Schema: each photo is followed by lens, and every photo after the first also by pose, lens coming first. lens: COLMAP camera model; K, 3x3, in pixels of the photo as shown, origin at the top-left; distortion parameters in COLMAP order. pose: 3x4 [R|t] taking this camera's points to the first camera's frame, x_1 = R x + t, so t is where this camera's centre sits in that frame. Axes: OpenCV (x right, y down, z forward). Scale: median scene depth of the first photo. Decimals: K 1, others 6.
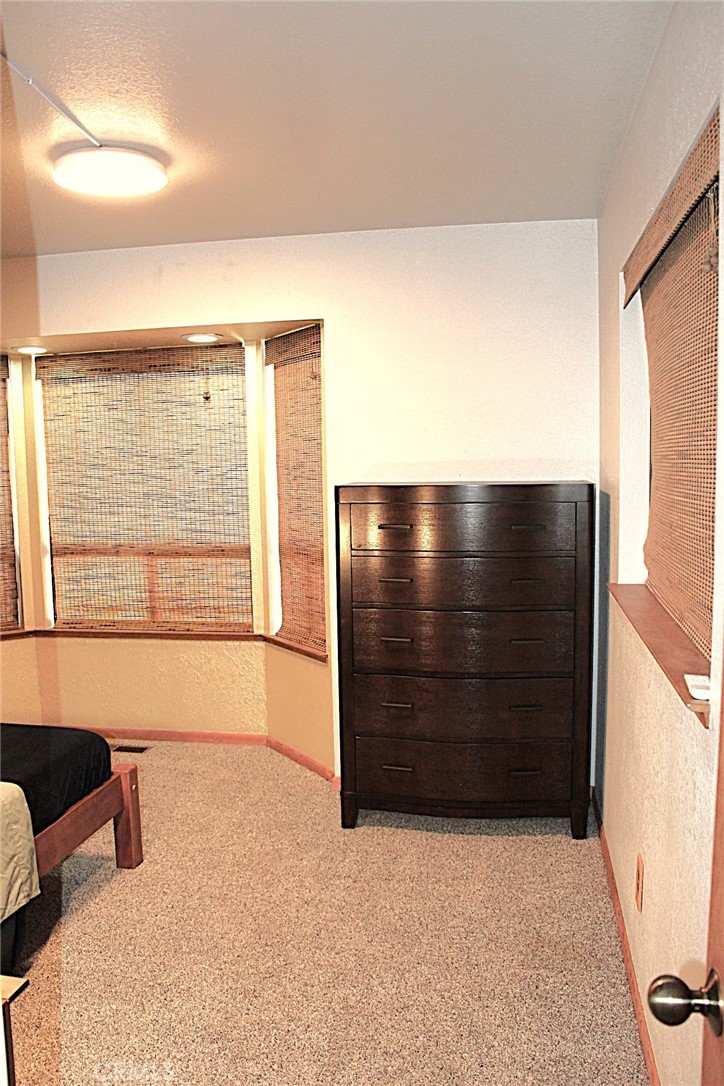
lens RADIAL K [[891.0, 0, 361.5], [0, 891.0, 546.0], [0, 0, 1]] dist [-0.160858, 0.096972]
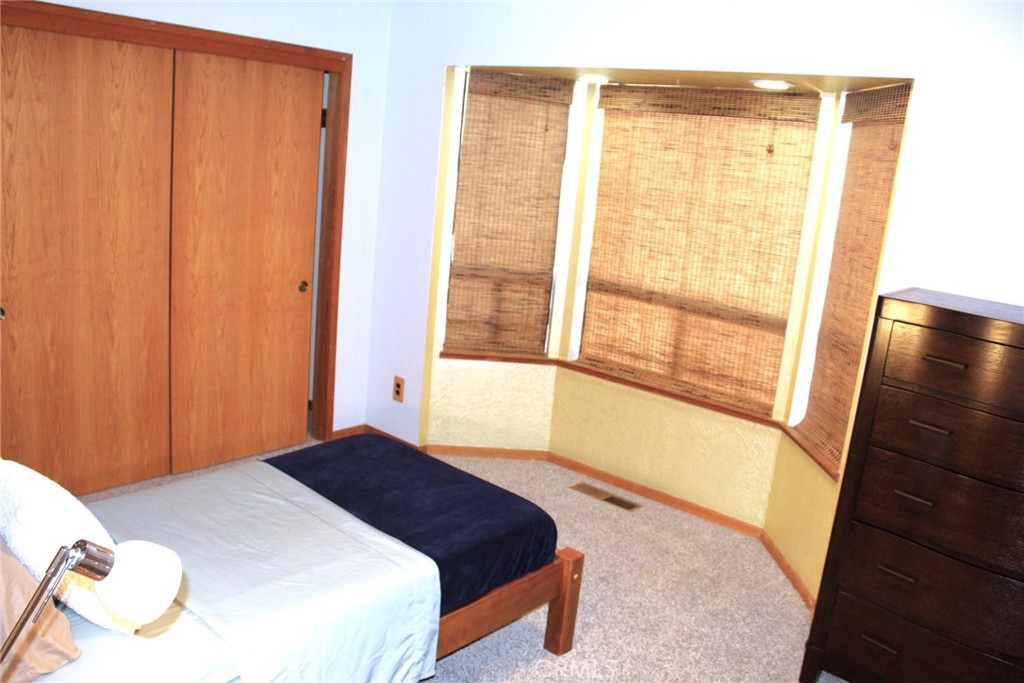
lens RADIAL K [[840.2, 0, 511.9], [0, 840.2, 337.4], [0, 0, 1]] dist [-0.160858, 0.096972]
pose [[0.858088, 0.208010, -0.469485, 0.029585], [-0.158462, 0.976924, 0.143211, -0.061122], [0.488441, -0.048492, 0.871249, 0.140792]]
